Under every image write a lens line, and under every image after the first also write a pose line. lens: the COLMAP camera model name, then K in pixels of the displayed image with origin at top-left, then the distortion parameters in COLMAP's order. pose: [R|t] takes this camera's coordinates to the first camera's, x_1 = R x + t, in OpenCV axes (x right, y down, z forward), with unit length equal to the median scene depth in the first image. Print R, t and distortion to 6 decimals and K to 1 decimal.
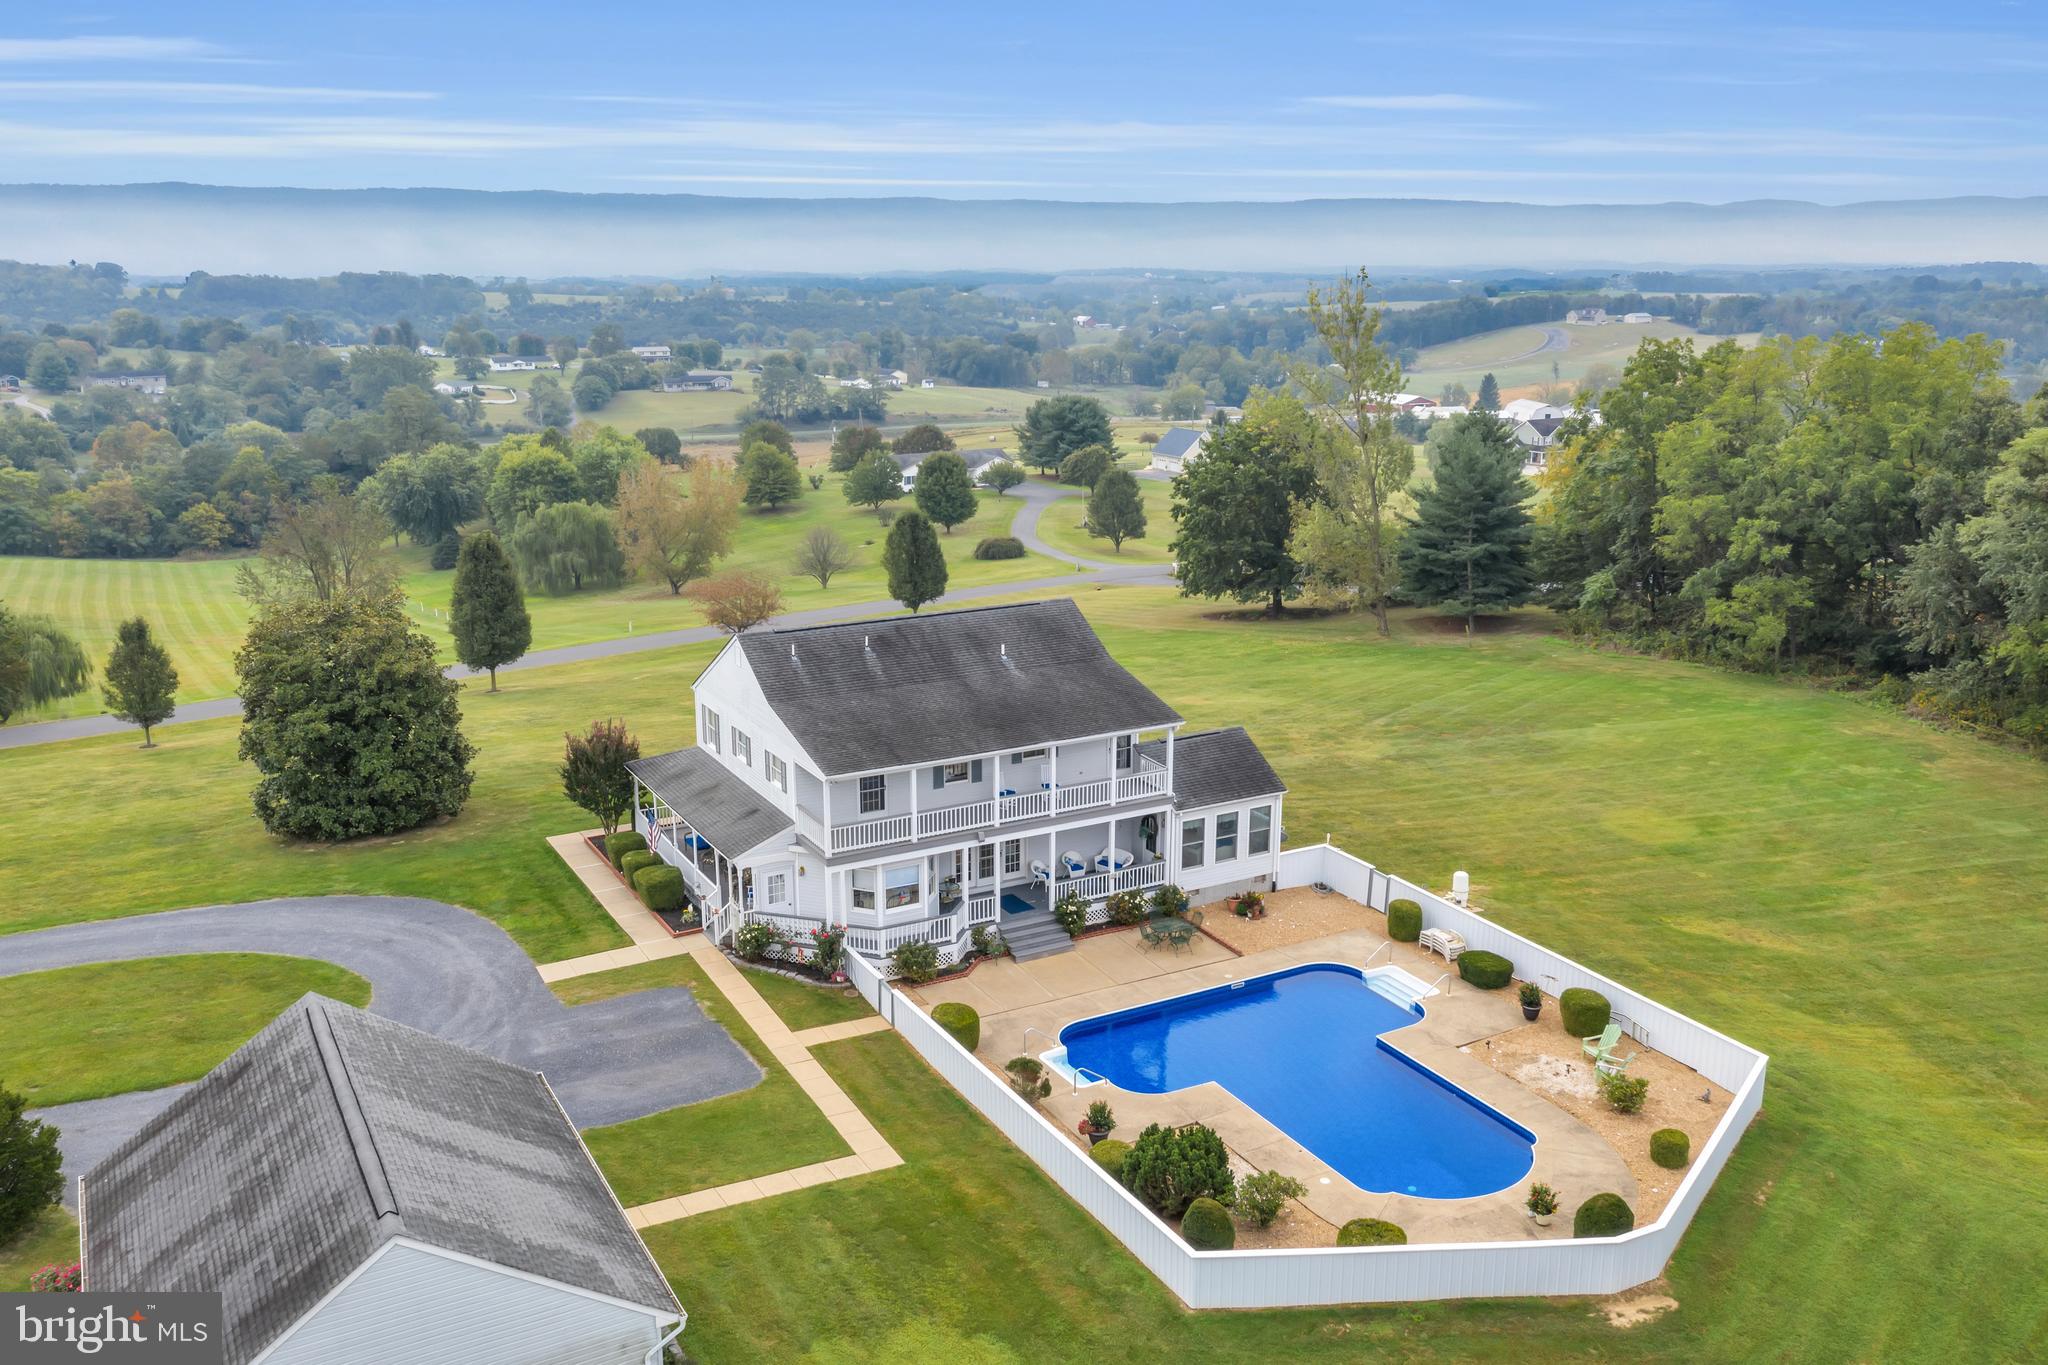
lens RADIAL K [[1670.9, 0, 1027.8], [0, 1670.9, 691.8], [0, 0, 1]] dist [-0.000391, 0.003869]
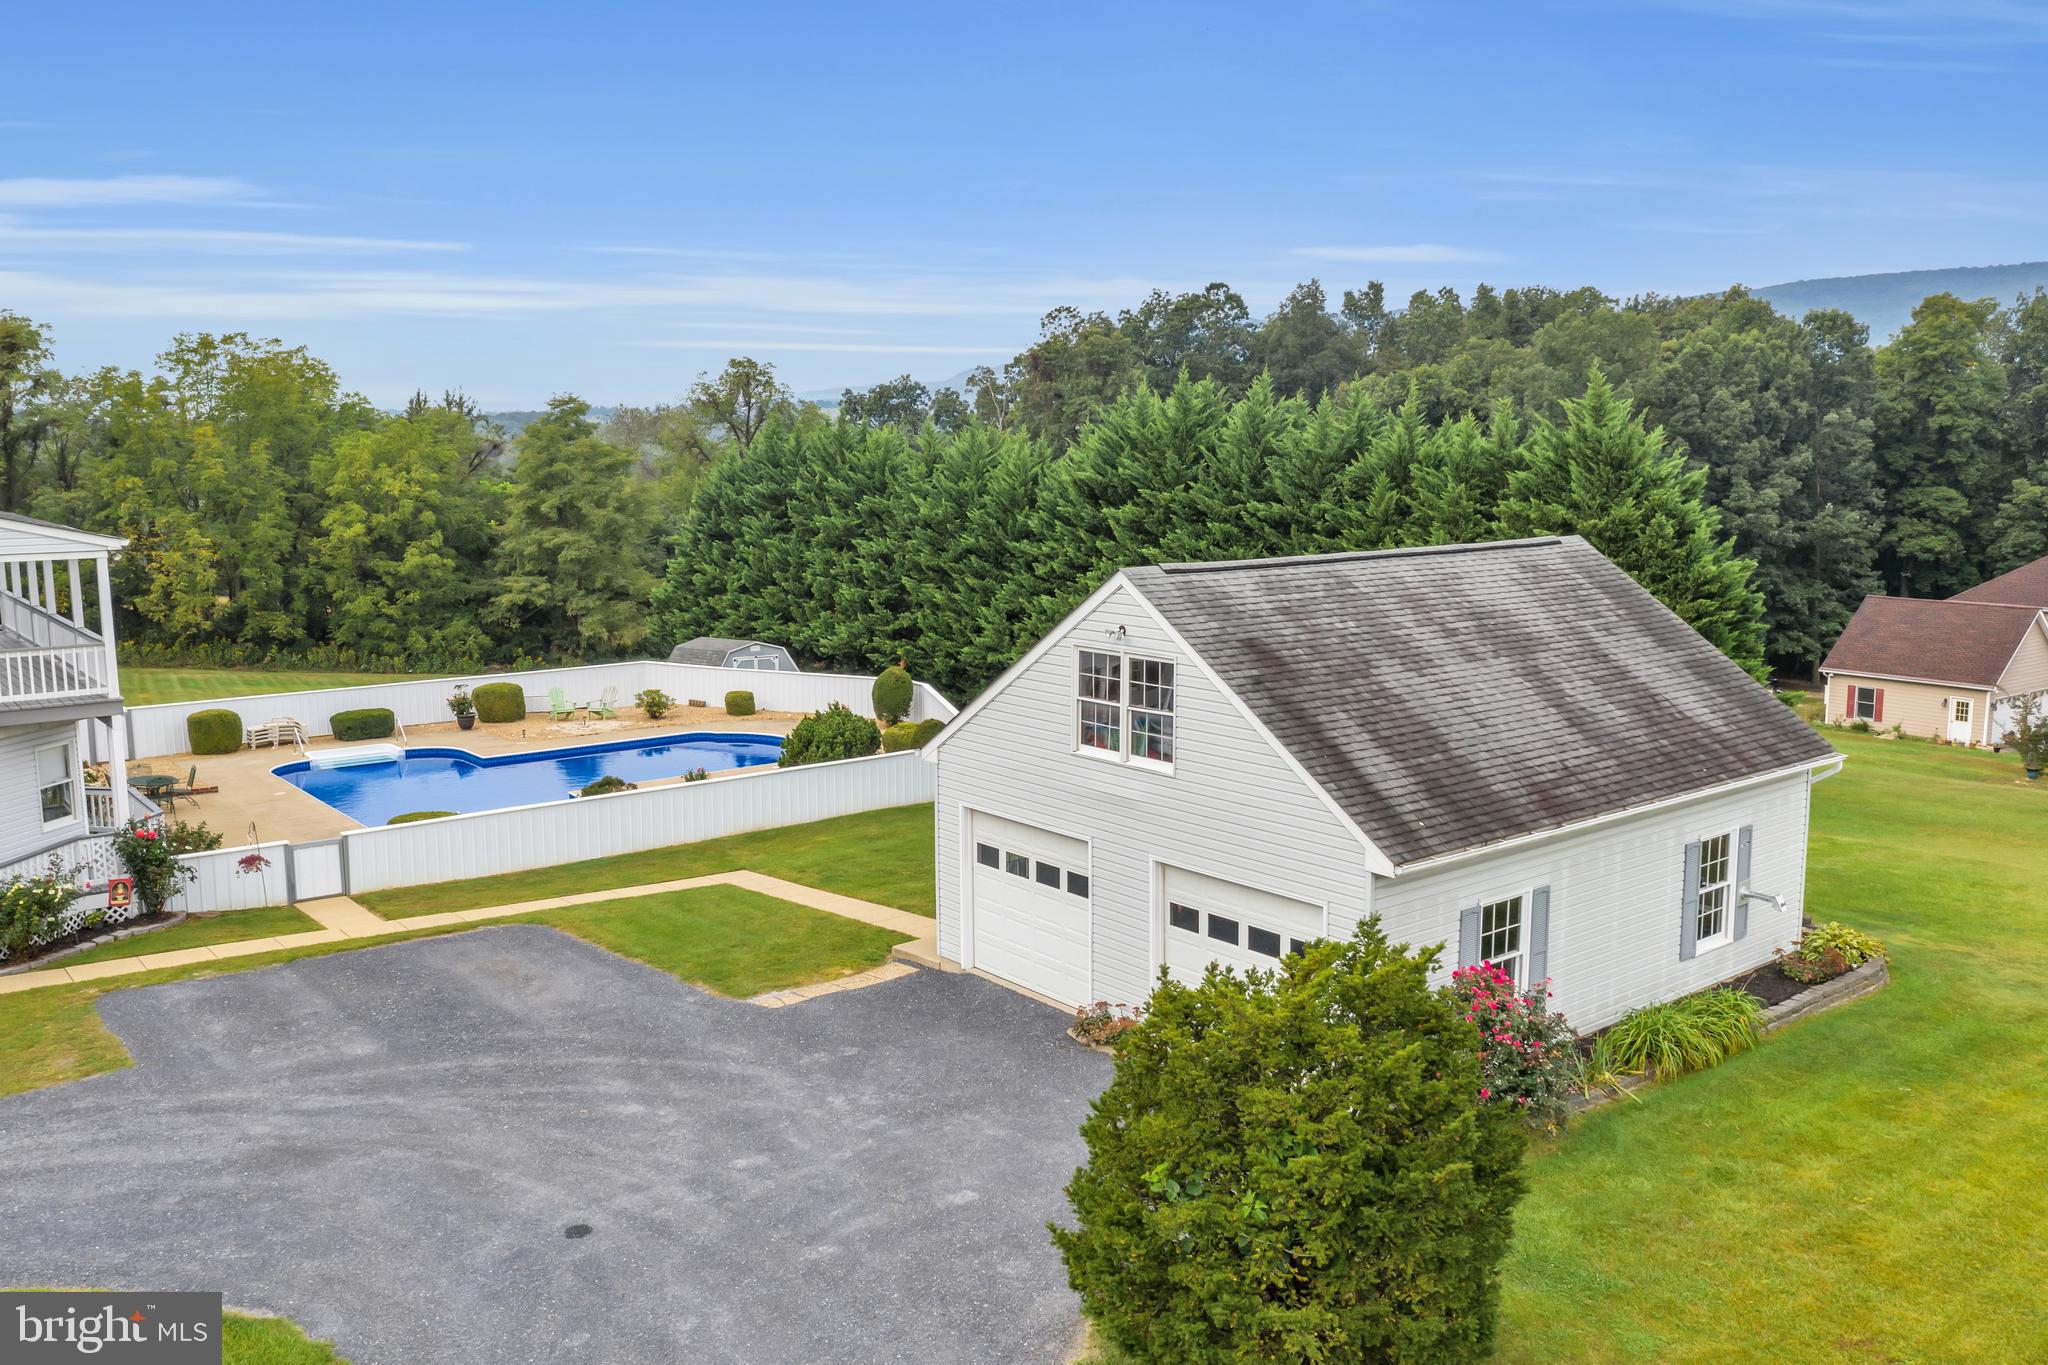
lens RADIAL K [[1665.2, 0, 1027.1], [0, 1665.2, 690.4], [0, 0, 1]] dist [-0.001683, 0.002500]
pose [[-0.163415, -0.149276, 0.975198, -0.570284], [0.251305, 0.949580, 0.187466, 0.055445], [-0.954013, 0.275707, -0.117662, 0.622042]]
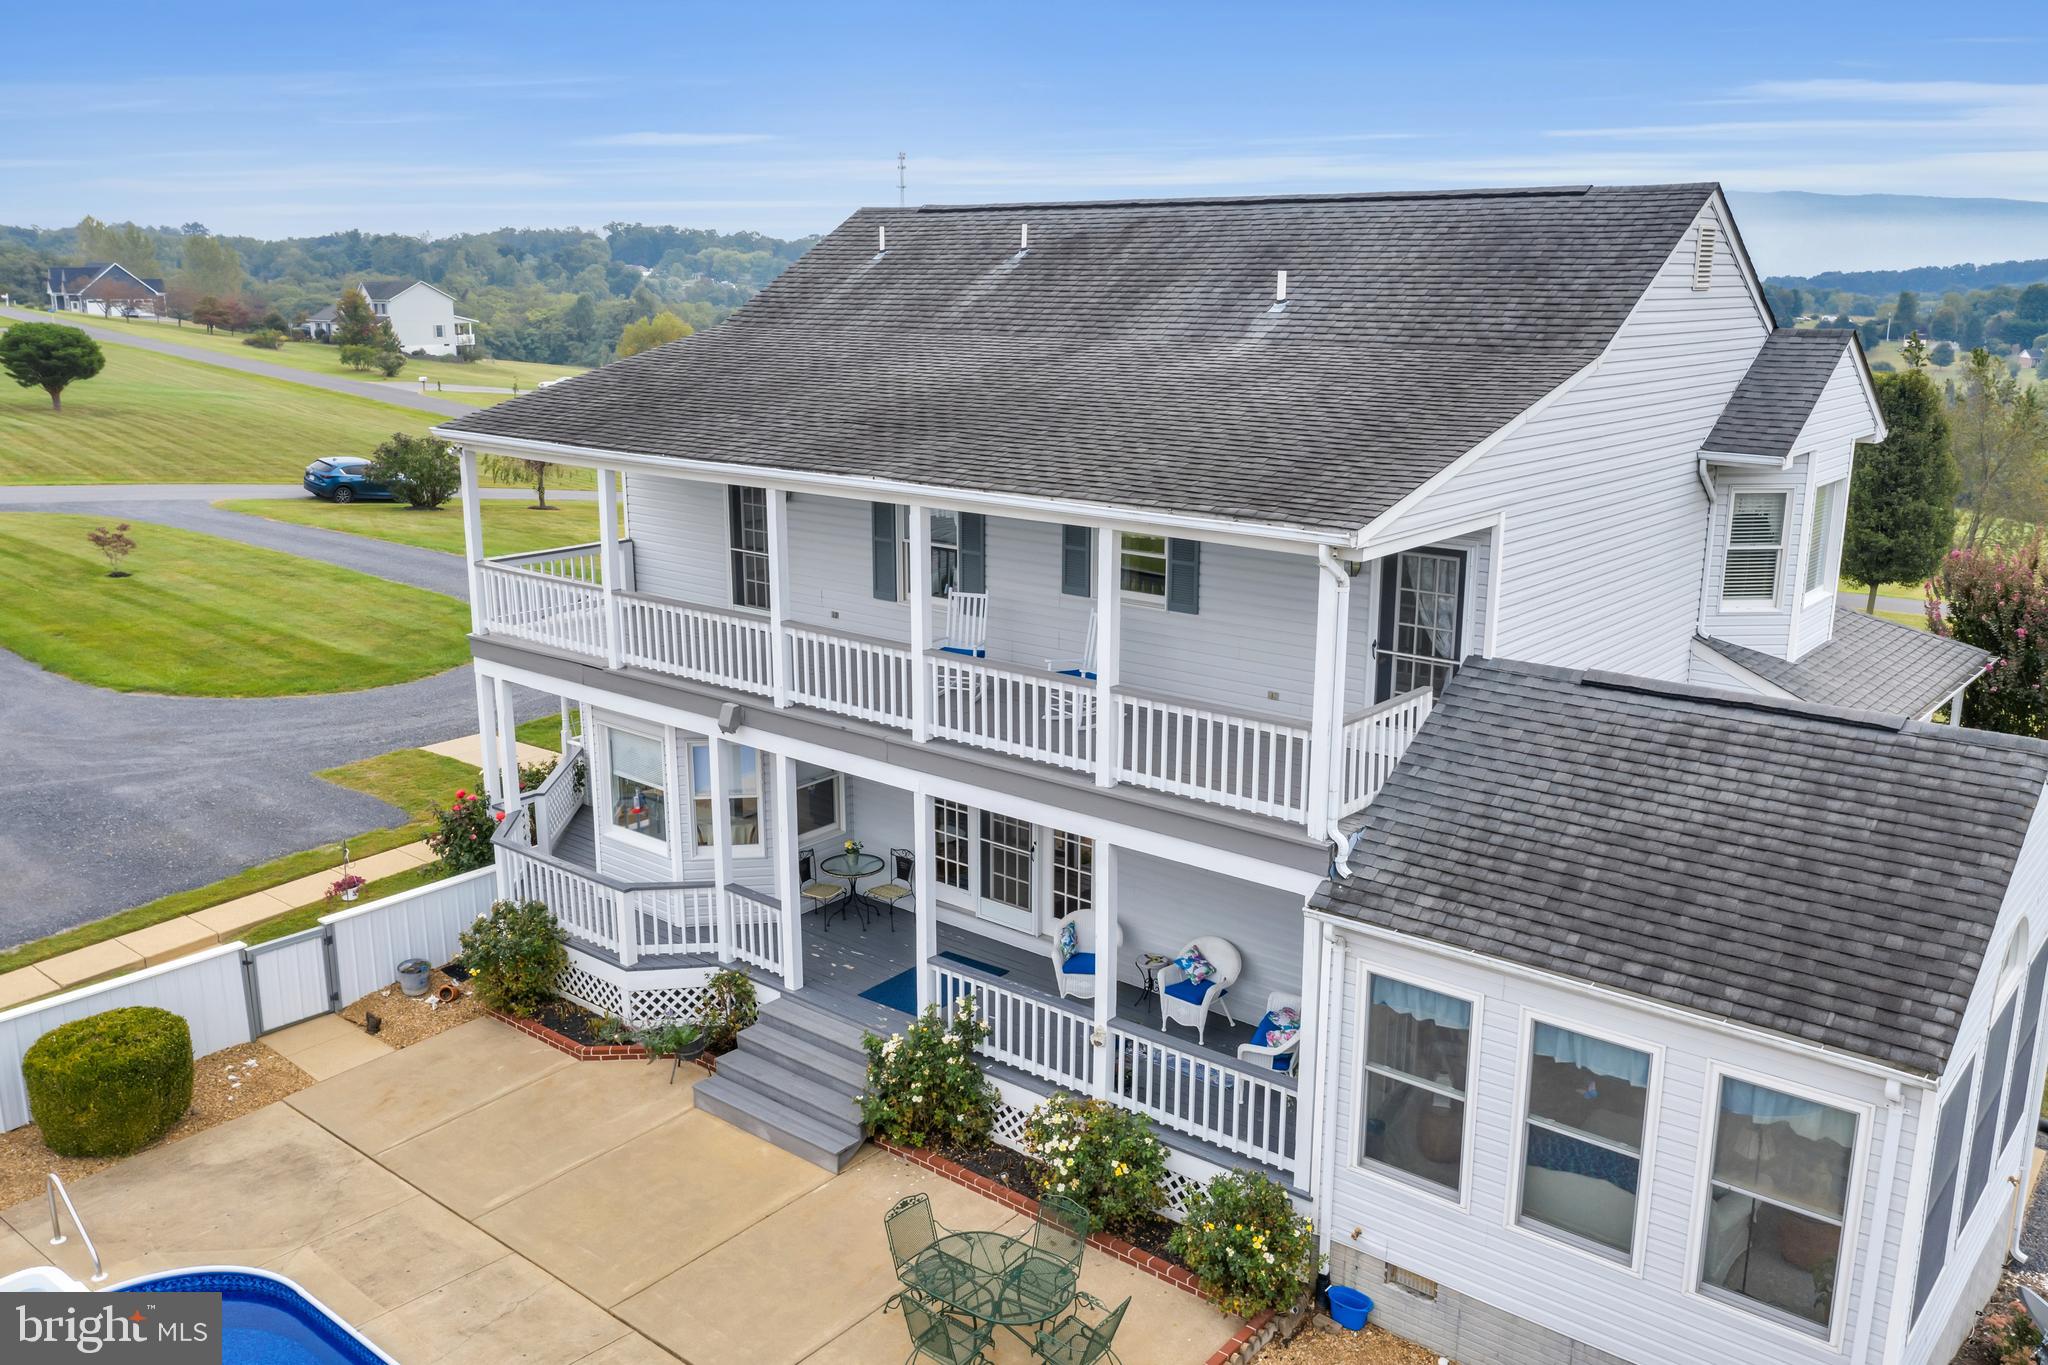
lens RADIAL K [[1665.2, 0, 1027.1], [0, 1665.2, 690.4], [0, 0, 1]] dist [-0.001683, 0.002500]
pose [[0.361793, 0.227426, -0.904092, 0.256066], [-0.237791, 0.960222, 0.146388, 0.013947], [0.901422, 0.162023, 0.401482, 0.769381]]
